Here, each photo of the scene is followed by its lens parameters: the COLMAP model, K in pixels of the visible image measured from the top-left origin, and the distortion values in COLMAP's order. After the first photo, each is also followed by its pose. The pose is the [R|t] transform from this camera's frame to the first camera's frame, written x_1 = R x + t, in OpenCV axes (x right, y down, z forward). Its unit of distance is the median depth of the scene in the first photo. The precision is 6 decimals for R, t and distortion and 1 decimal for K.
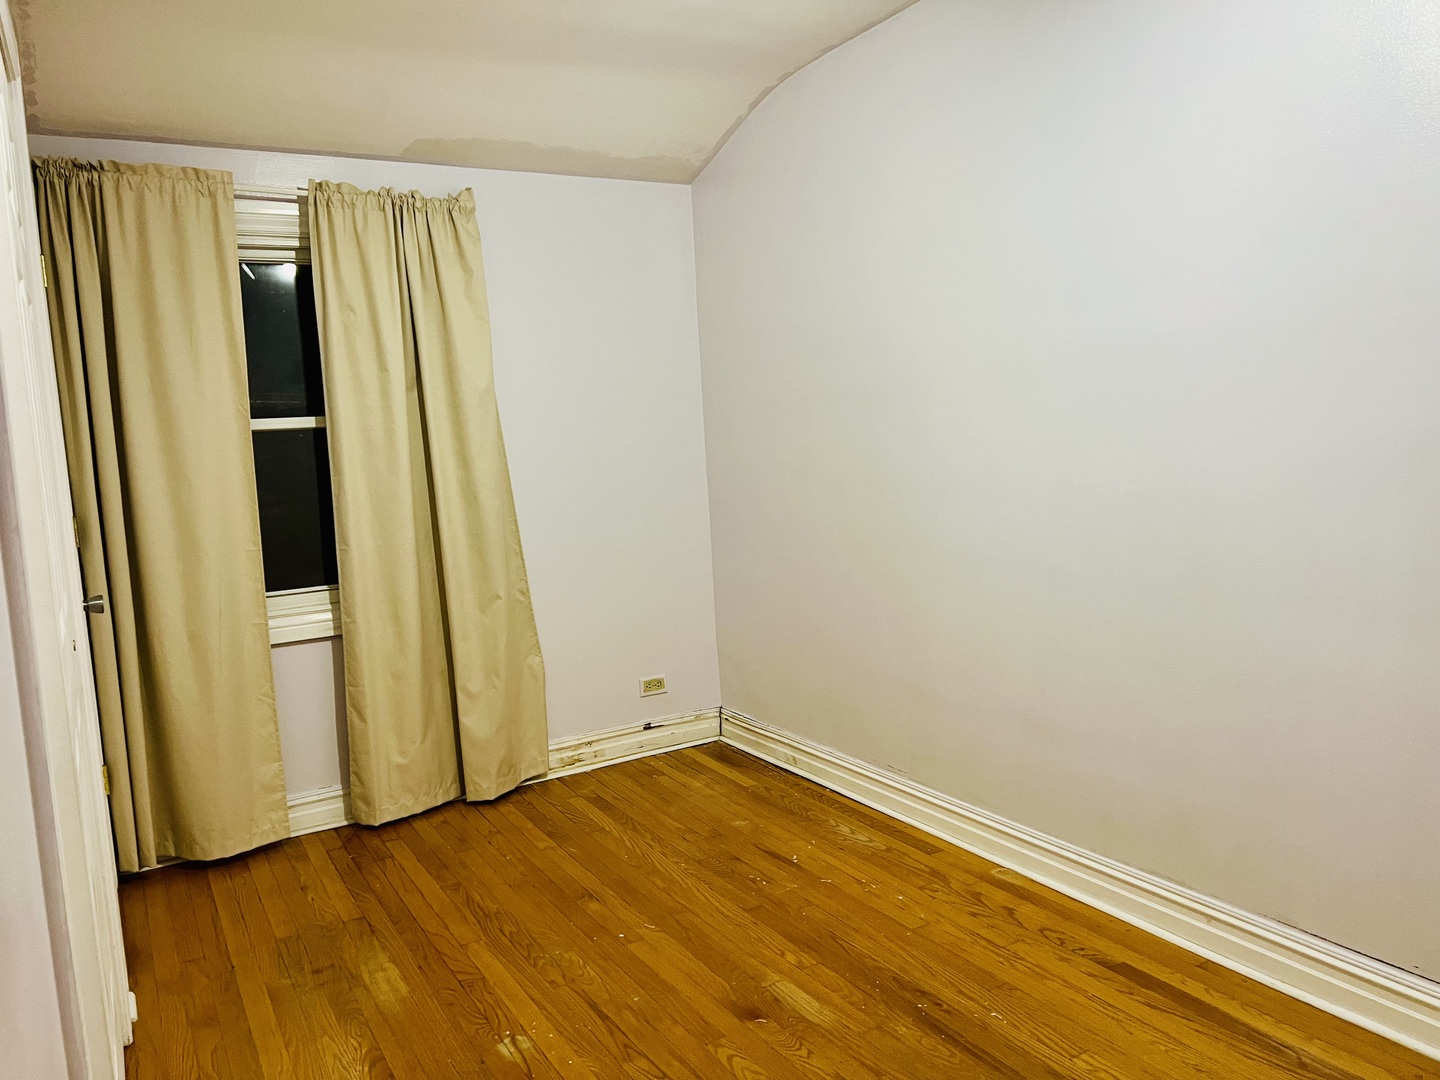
lens RADIAL K [[1103.1, 0, 720.0], [0, 1103.1, 540.0], [0, 0, 1]] dist [0.092975, -0.000390]
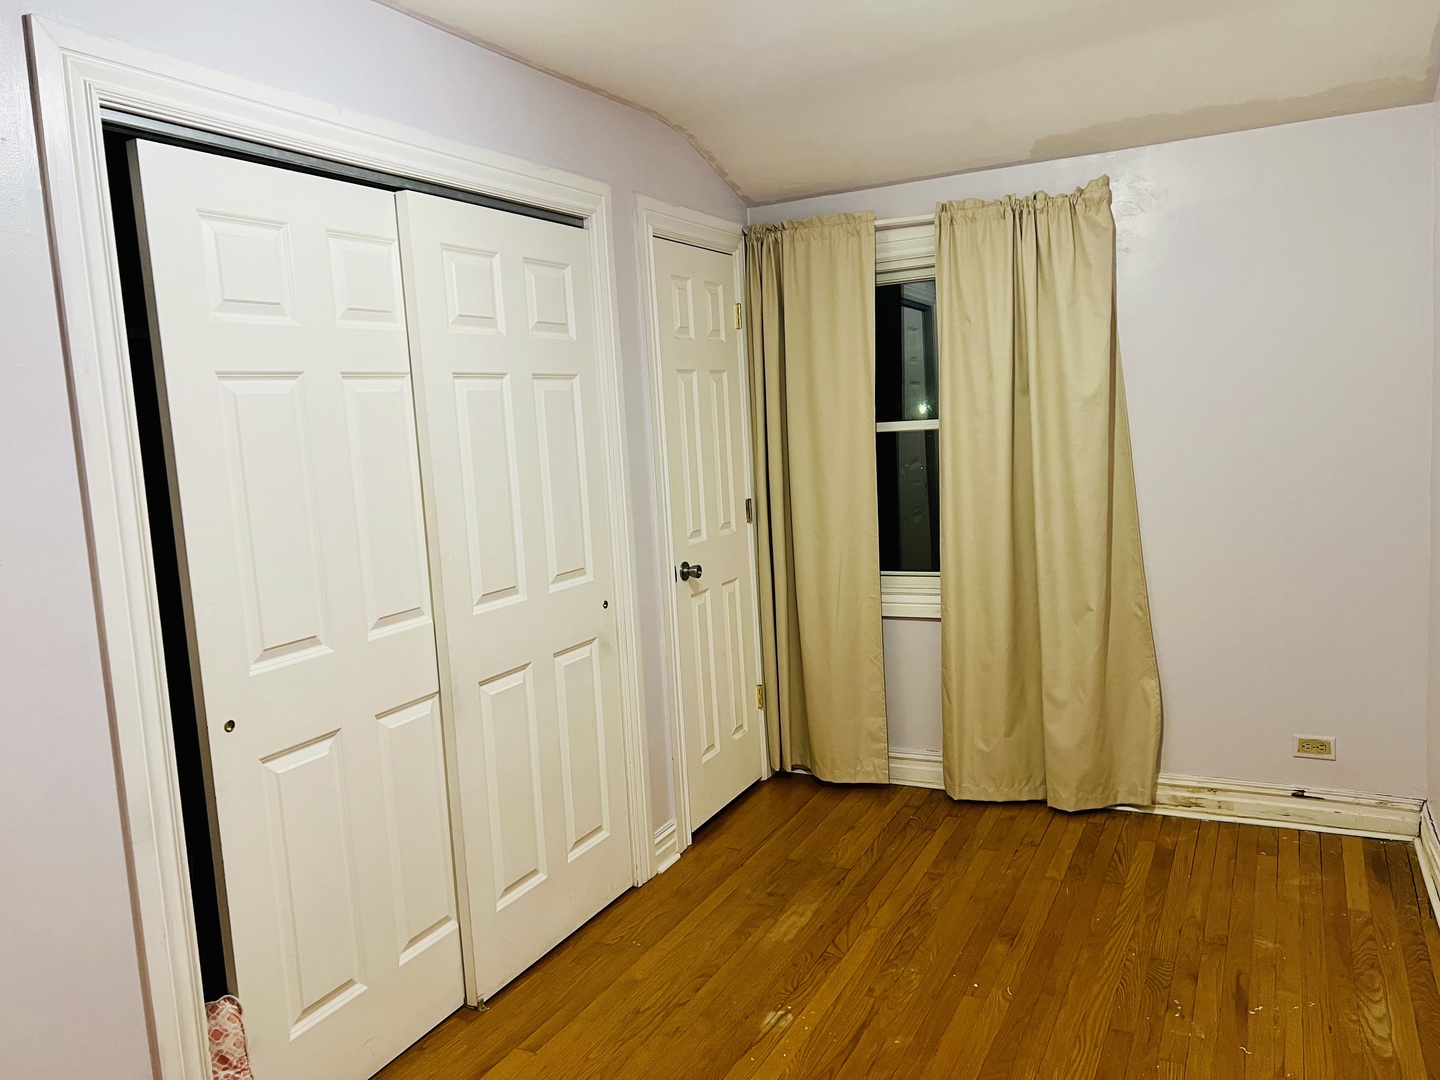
lens RADIAL K [[1114.4, 0, 720.0], [0, 1114.4, 540.0], [0, 0, 1]] dist [0.070867, -0.002526]
pose [[0.564477, 0.125044, -0.815923, 0.429332], [-0.063352, 0.992107, 0.108216, -0.098473], [0.823014, -0.009395, 0.567943, 0.204771]]
